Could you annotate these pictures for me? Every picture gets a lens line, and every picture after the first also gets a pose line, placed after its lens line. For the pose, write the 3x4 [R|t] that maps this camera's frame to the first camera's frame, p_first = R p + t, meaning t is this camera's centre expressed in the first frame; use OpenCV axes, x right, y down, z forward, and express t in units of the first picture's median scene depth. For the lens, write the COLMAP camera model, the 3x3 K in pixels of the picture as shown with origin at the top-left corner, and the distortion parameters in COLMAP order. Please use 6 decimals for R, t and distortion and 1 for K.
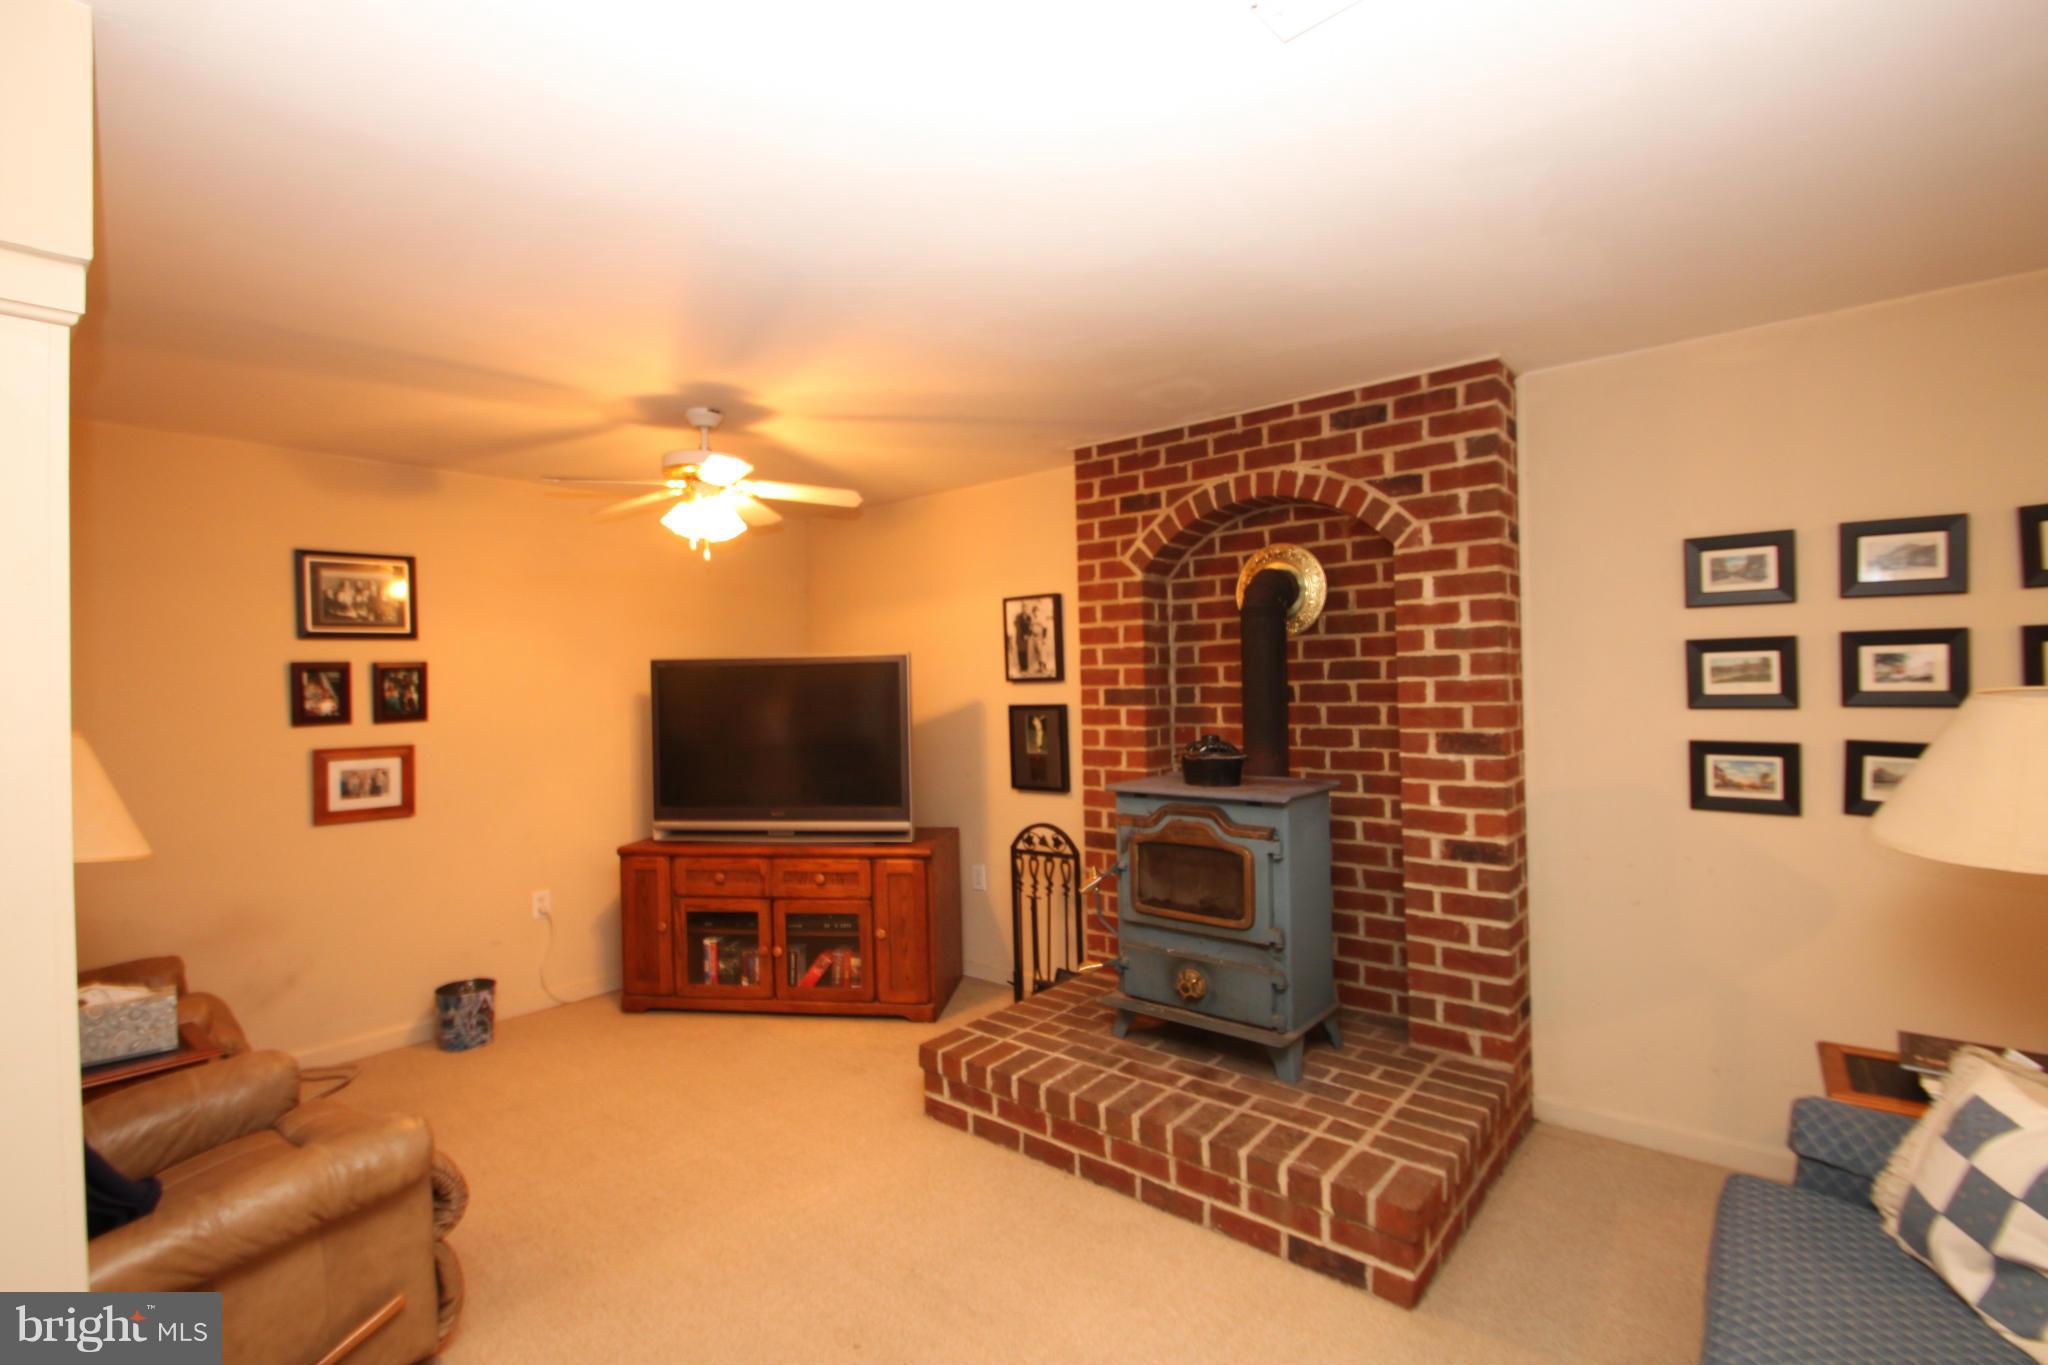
lens RADIAL K [[935.5, 0, 1024.0], [0, 935.5, 682.5], [0, 0, 1]] dist [0.002134, 0.000158]
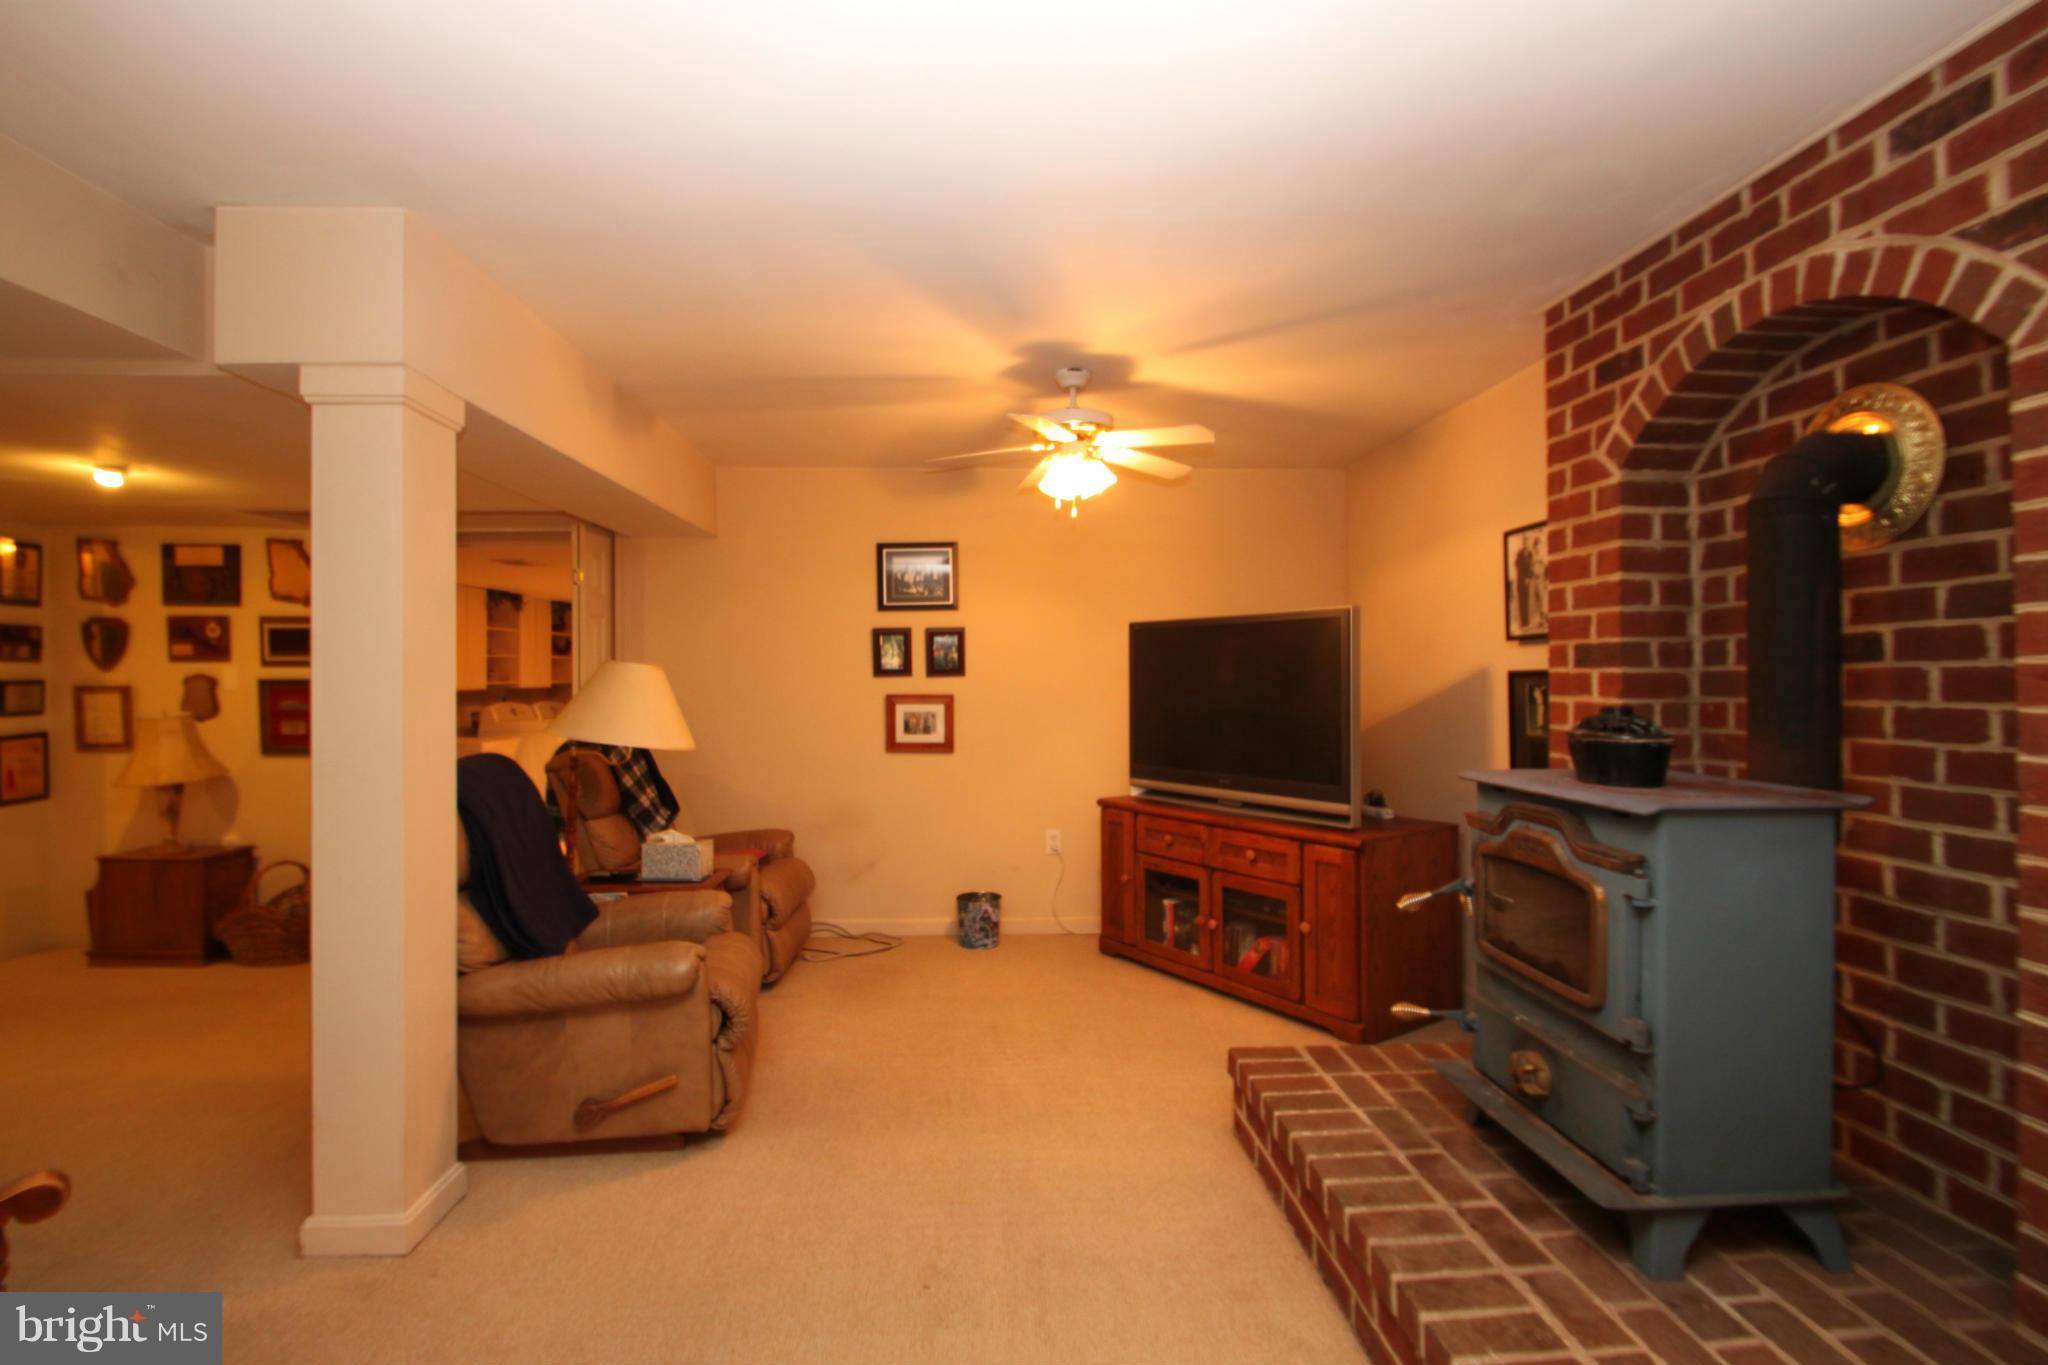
lens RADIAL K [[953.7, 0, 1024.0], [0, 953.7, 682.5], [0, 0, 1]] dist [0.003571, -0.012673]
pose [[0.678845, 0.019488, -0.734023, 0.343802], [-0.008669, 0.999791, 0.018526, 0.026664], [0.734230, -0.006213, 0.678872, 0.218529]]
